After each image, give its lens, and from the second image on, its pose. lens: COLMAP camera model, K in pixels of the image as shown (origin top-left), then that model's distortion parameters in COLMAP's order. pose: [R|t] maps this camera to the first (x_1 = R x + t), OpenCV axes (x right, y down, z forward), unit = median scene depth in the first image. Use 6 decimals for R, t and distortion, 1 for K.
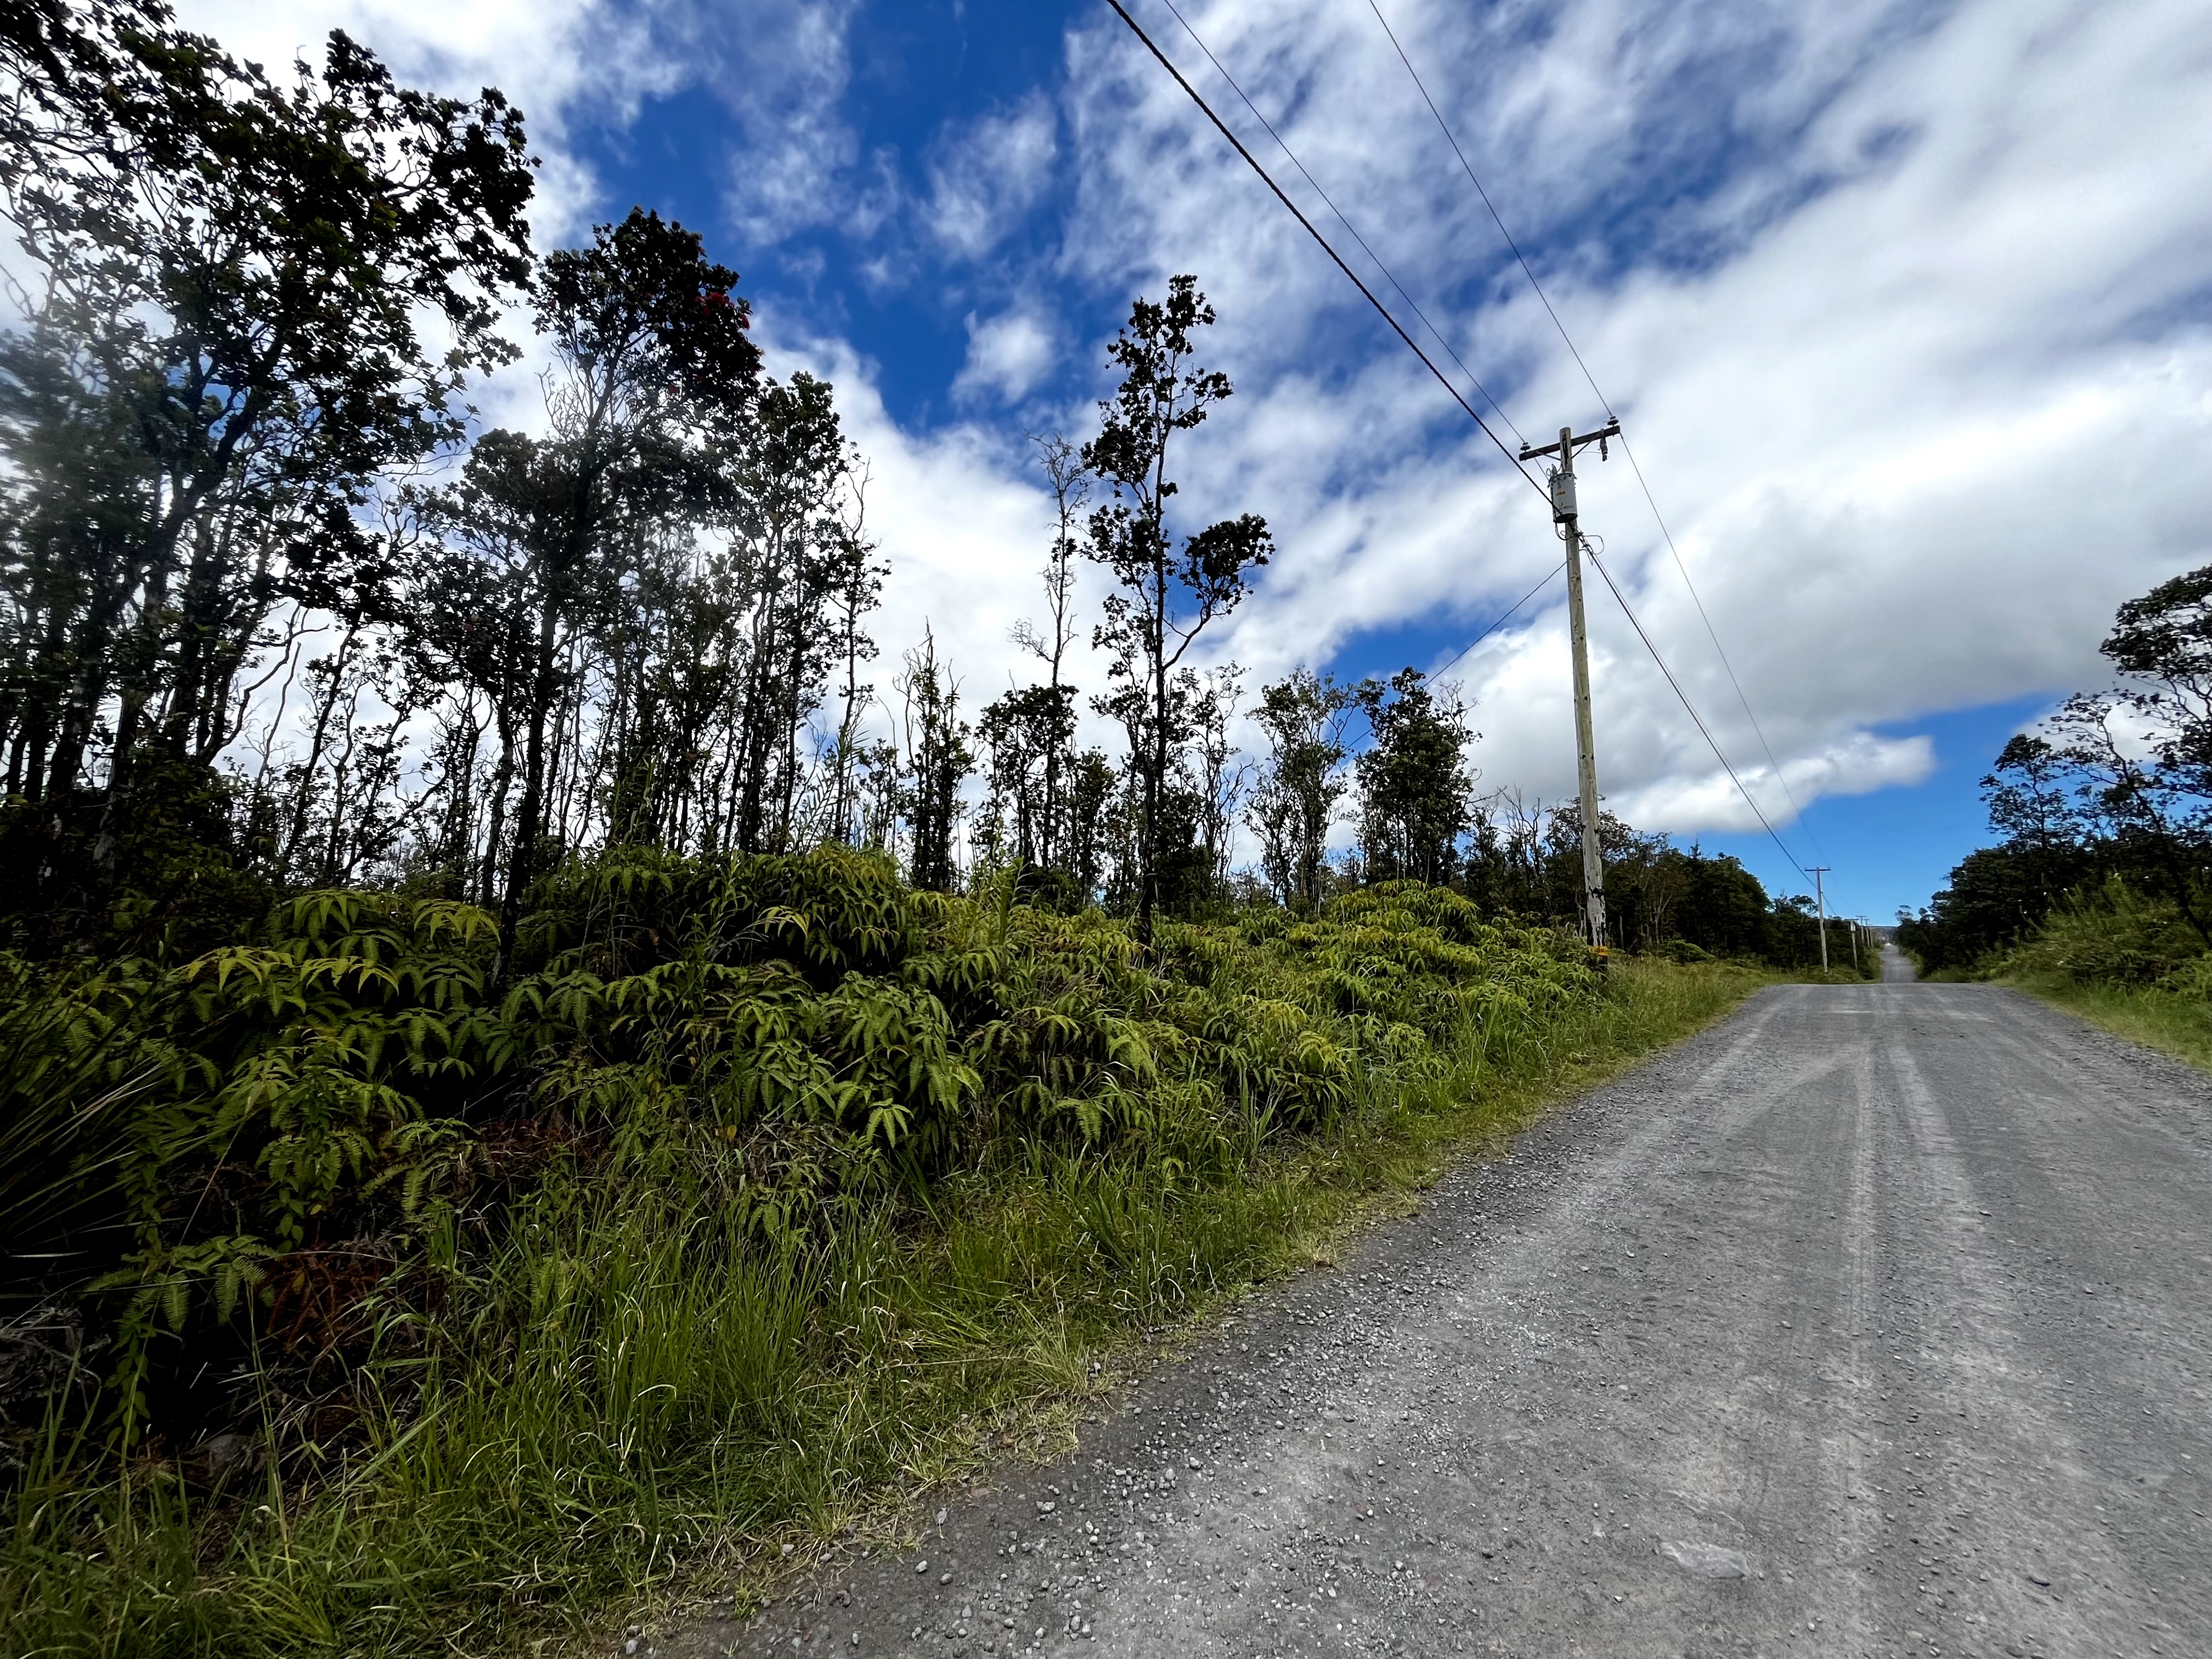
lens RADIAL K [[900.0, 0, 1102.8], [0, 900.0, 822.7], [0, 0, 1]] dist [-0.023117, -0.000312]
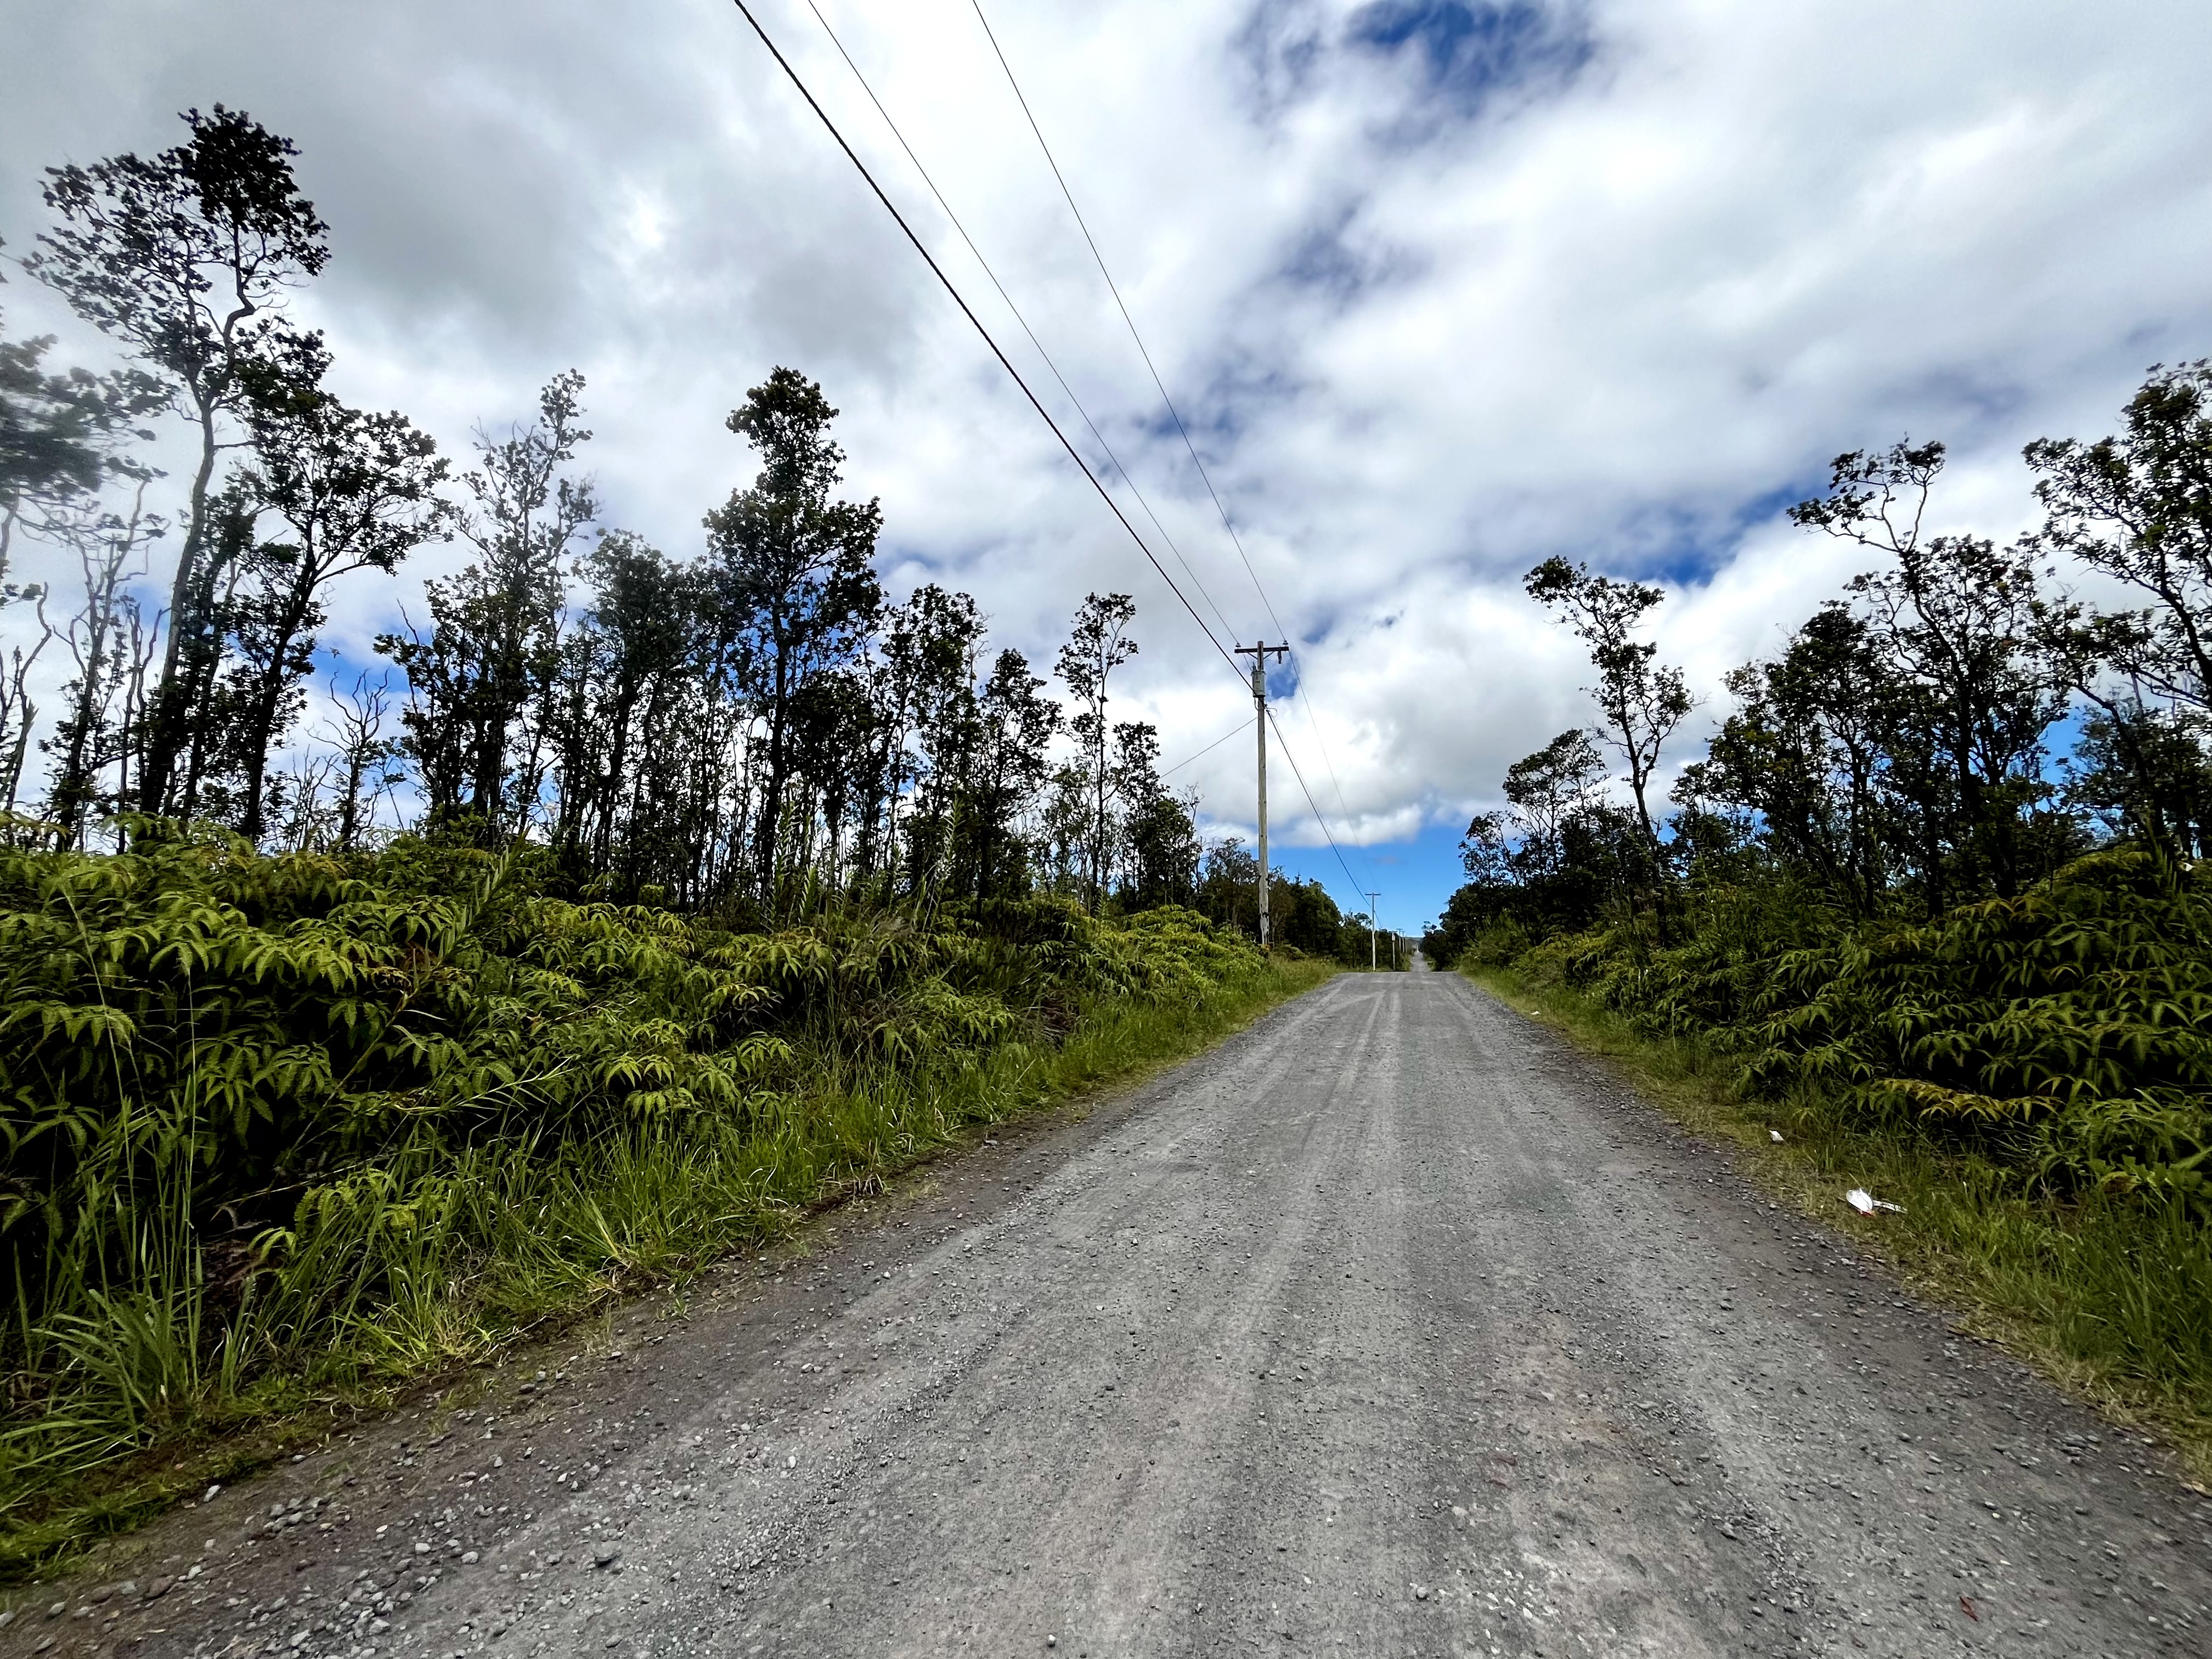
lens RADIAL K [[900.0, 0, 1102.8], [0, 900.0, 822.7], [0, 0, 1]] dist [-0.023117, -0.000312]
pose [[0.926168, 0.050958, 0.373652, -0.399147], [-0.047254, 0.998701, -0.019074, -0.045440], [-0.374139, 0.000009, 0.927373, -0.502416]]
